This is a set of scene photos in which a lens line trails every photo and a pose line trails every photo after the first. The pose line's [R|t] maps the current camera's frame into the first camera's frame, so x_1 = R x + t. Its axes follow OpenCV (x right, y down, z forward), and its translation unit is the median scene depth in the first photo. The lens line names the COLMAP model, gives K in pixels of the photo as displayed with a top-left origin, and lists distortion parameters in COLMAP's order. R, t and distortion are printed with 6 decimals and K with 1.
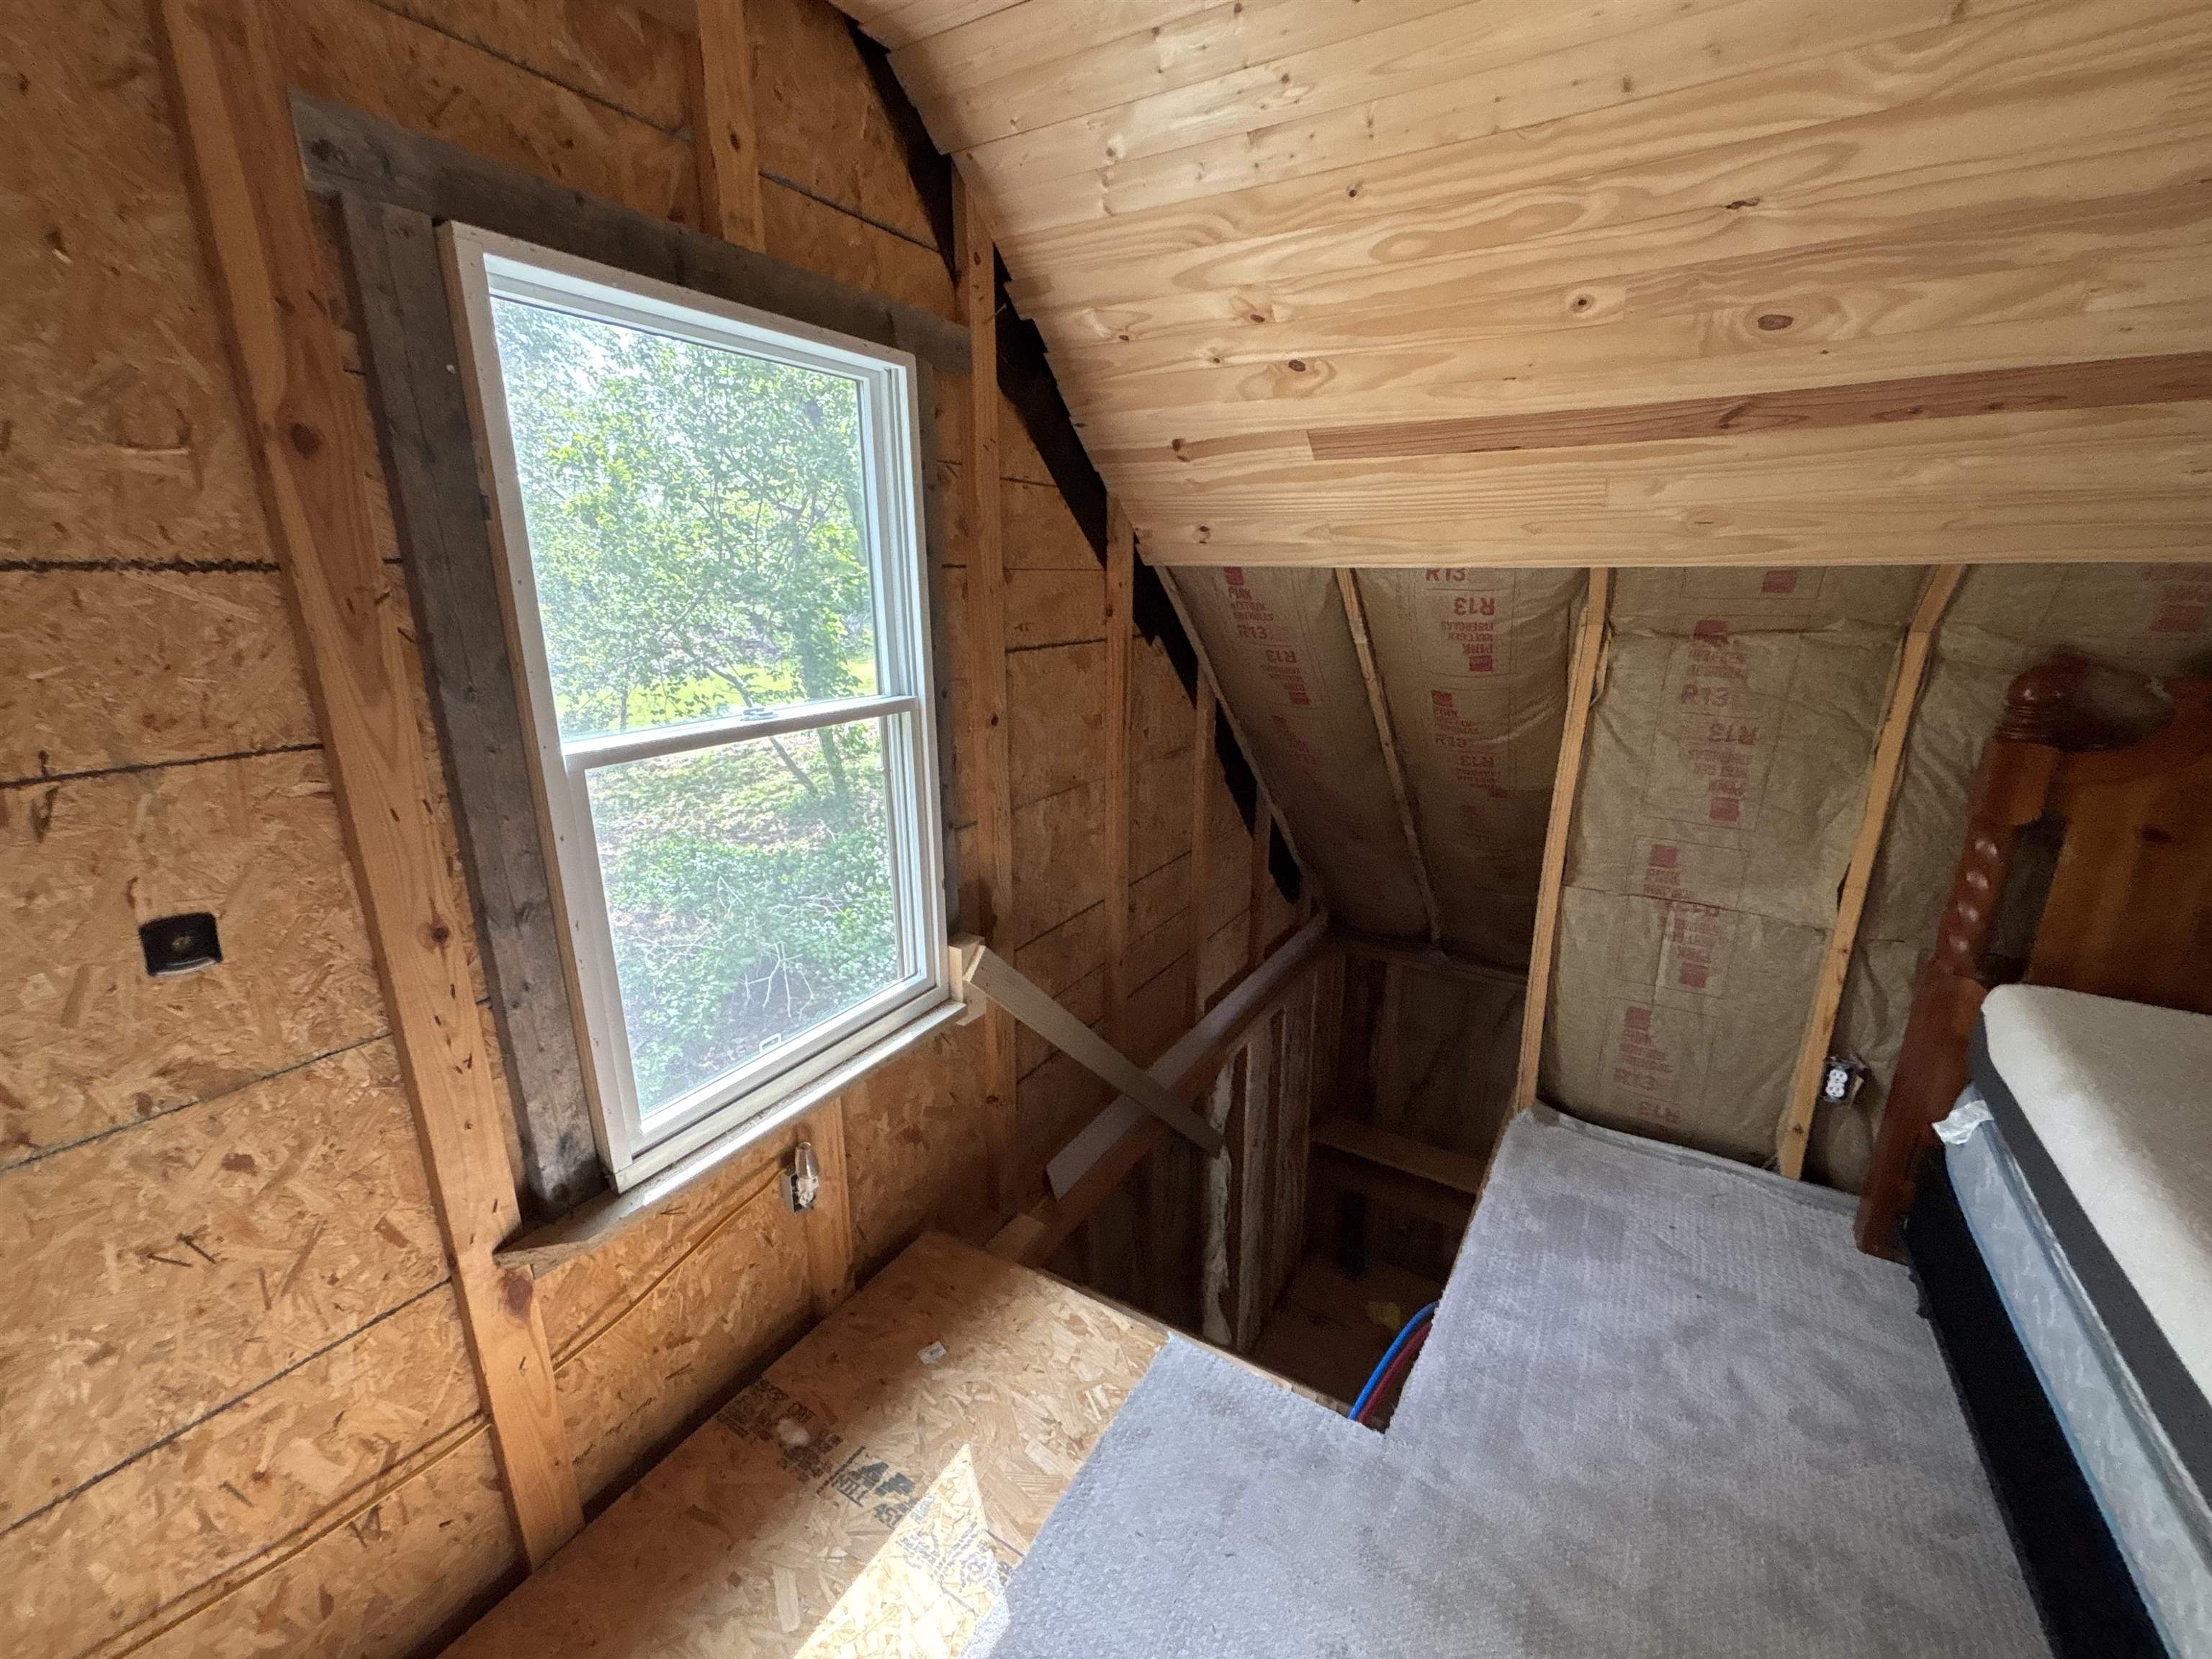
lens RADIAL K [[895.4, 0, 1103.5], [0, 895.4, 828.6], [0, 0, 1]] dist [-0.000173, 0.000624]
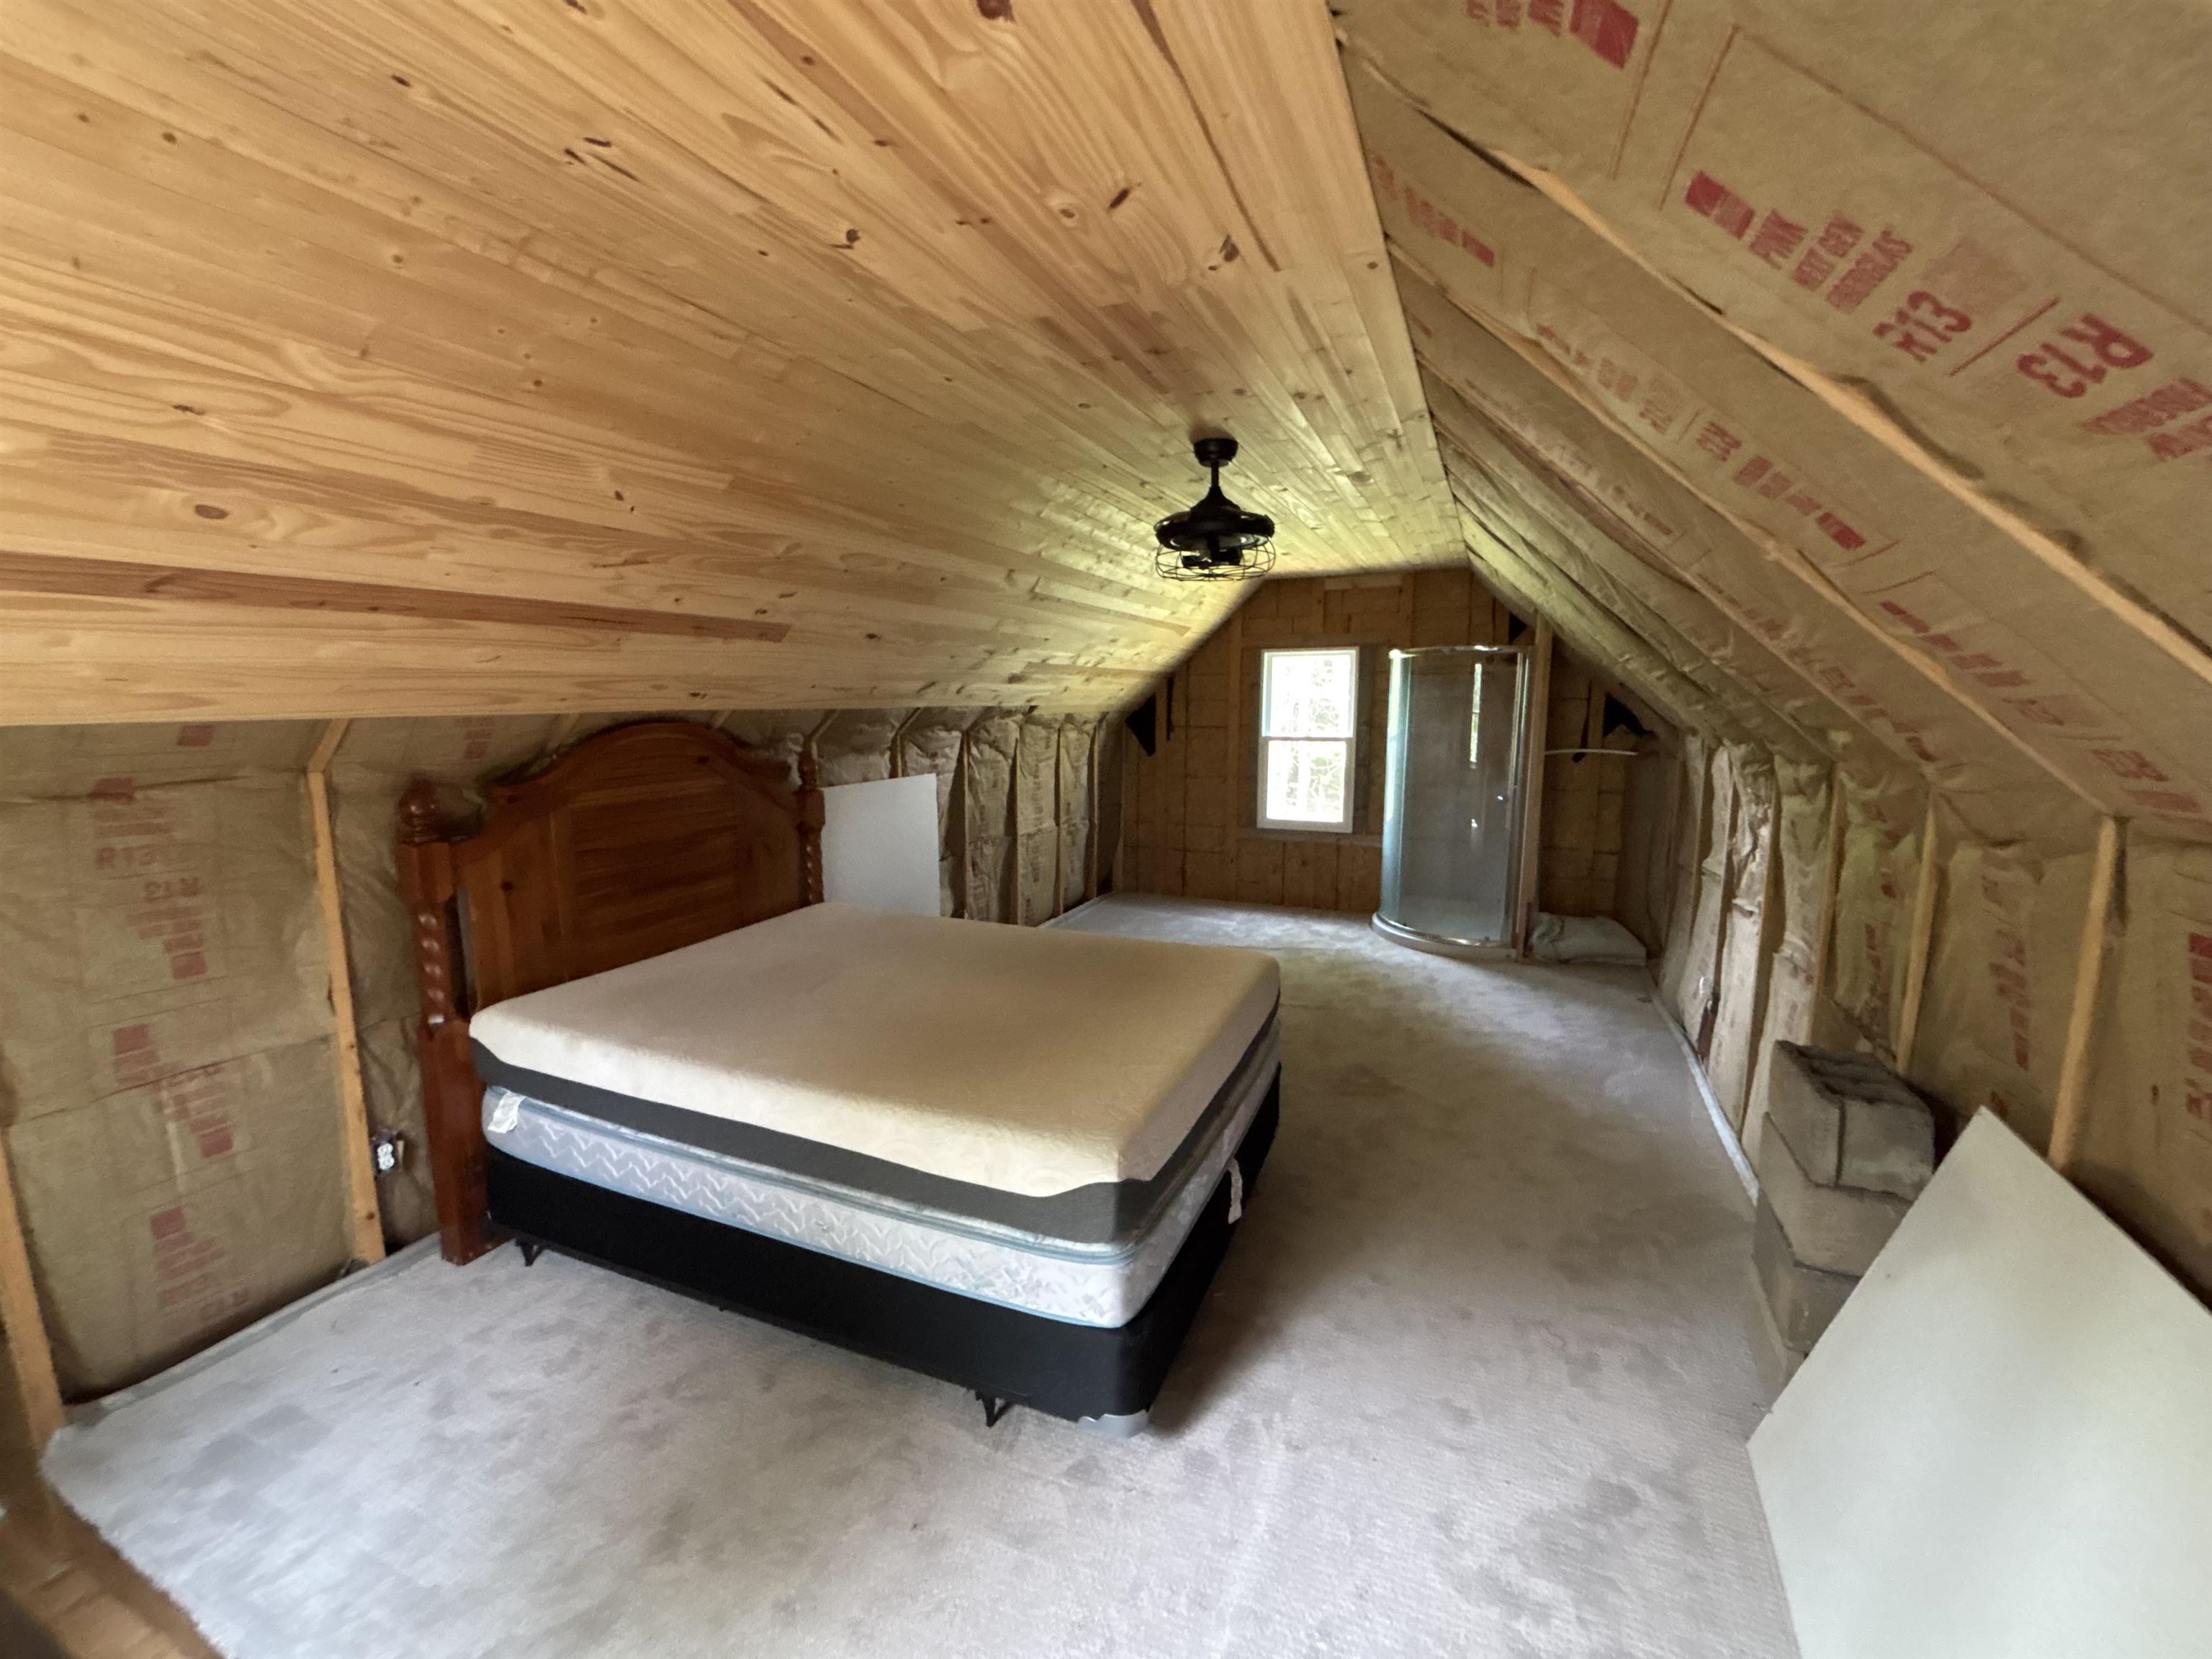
lens RADIAL K [[895.4, 0, 1097.0], [0, 895.4, 829.4], [0, 0, 1]] dist [-0.000173, 0.000624]
pose [[-0.138381, -0.141964, 0.980151, -0.419521], [0.275996, 0.944939, 0.175830, -0.068862], [-0.951145, 0.294850, -0.091581, 0.137669]]
